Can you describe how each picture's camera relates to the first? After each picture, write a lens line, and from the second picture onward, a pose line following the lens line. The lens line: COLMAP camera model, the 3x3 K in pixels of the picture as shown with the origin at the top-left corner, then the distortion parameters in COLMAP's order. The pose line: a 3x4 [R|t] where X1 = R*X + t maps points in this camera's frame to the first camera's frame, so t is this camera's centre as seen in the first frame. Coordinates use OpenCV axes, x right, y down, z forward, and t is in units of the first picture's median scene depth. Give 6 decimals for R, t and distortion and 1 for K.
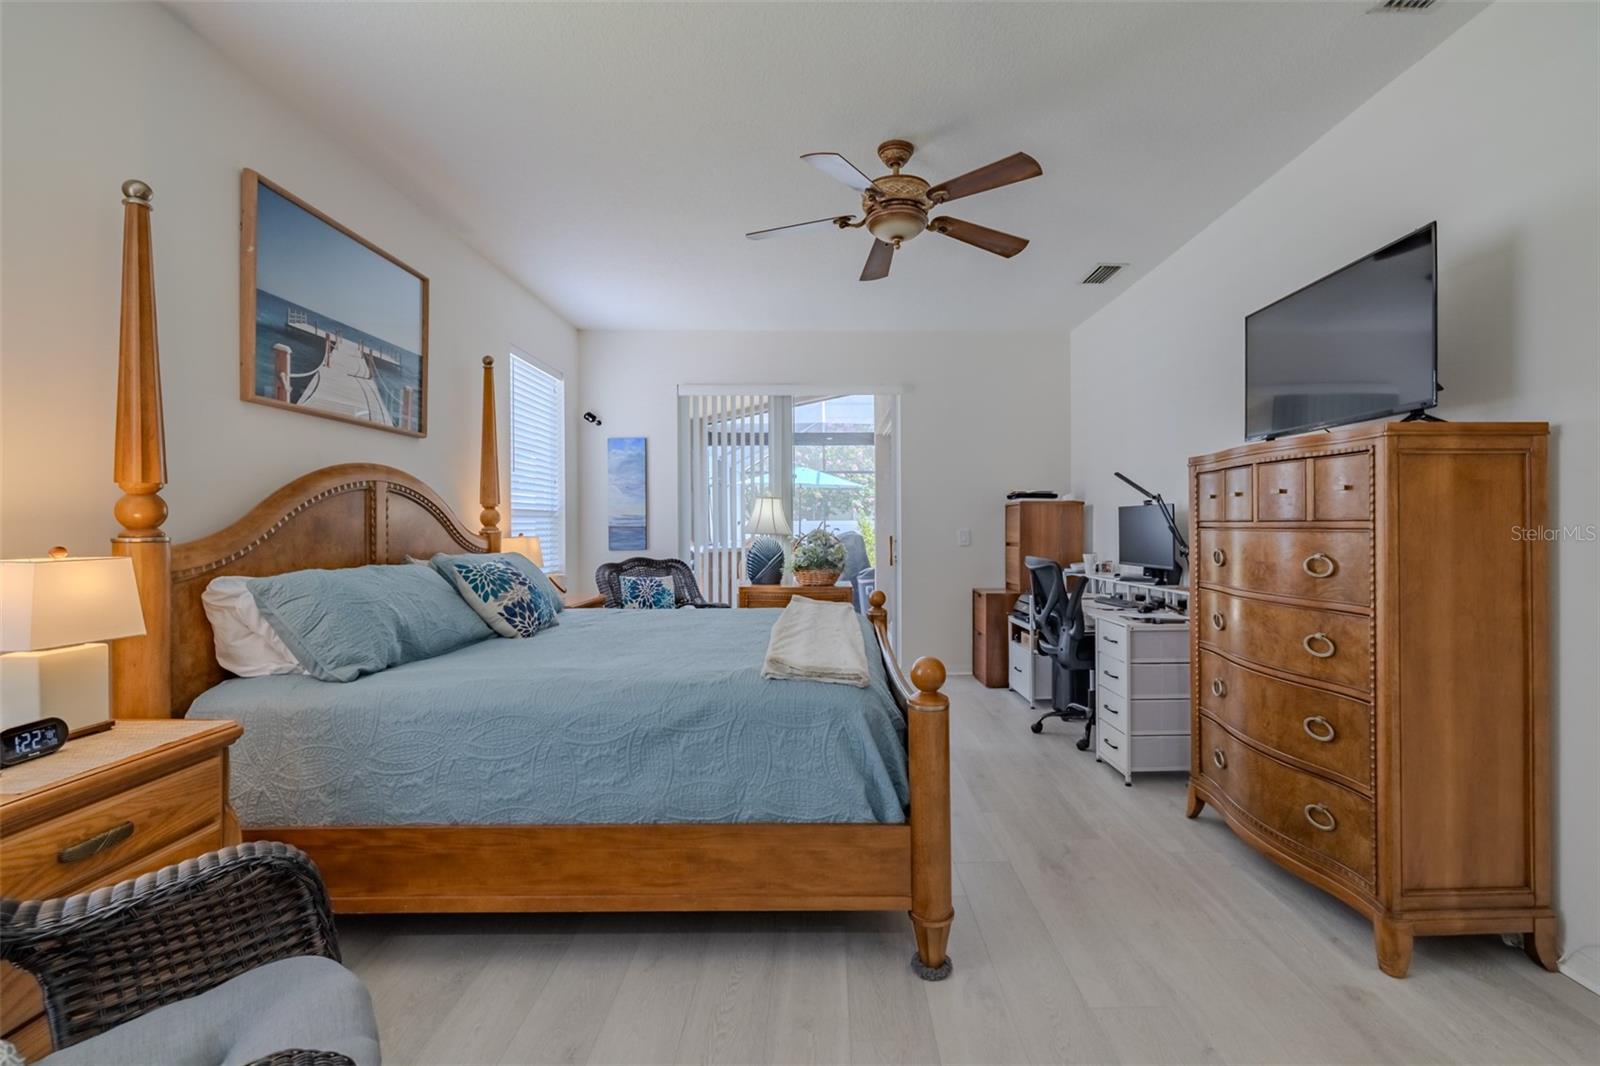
lens RADIAL K [[678.1, 0, 834.3], [0, 678.1, 529.5], [0, 0, 1]] dist [0.000057, 0.000530]
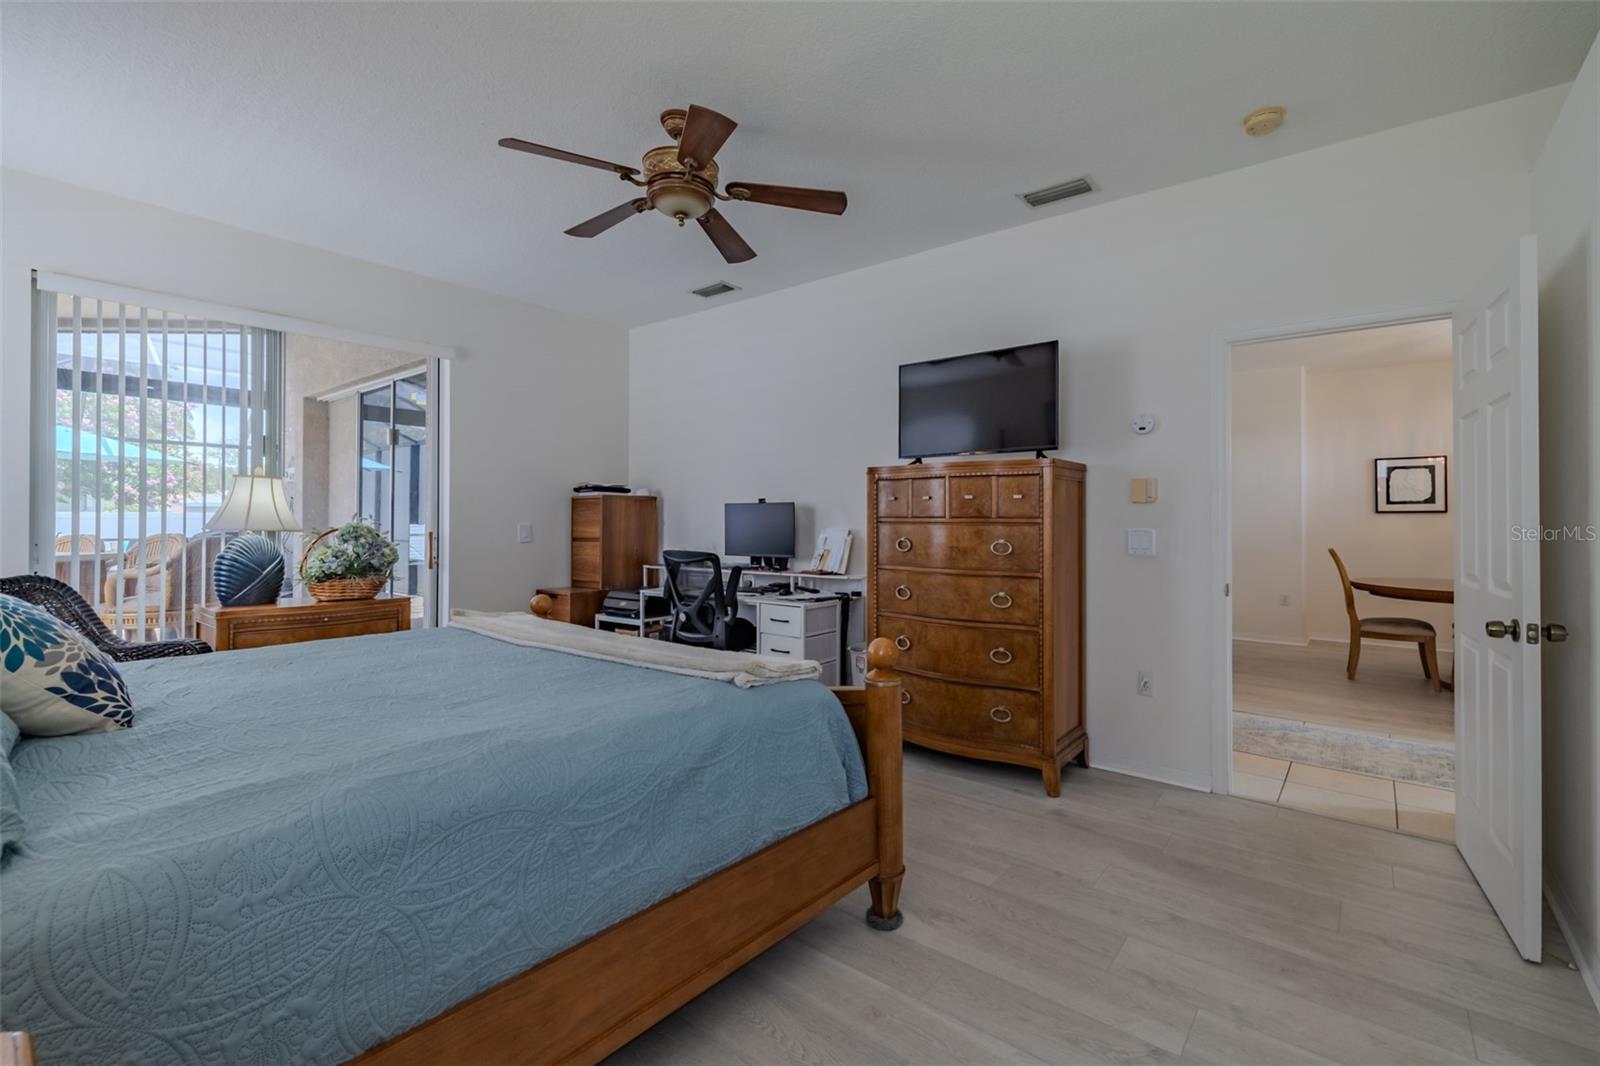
lens RADIAL K [[702.3, 0, 806.2], [0, 702.3, 519.1], [0, 0, 1]] dist [-0.001254, 0.000057]
pose [[0.632033, 0.007815, 0.774902, -0.562391], [-0.000467, 0.999953, -0.009704, 0.004022], [-0.774941, 0.005771, 0.632007, 0.255062]]
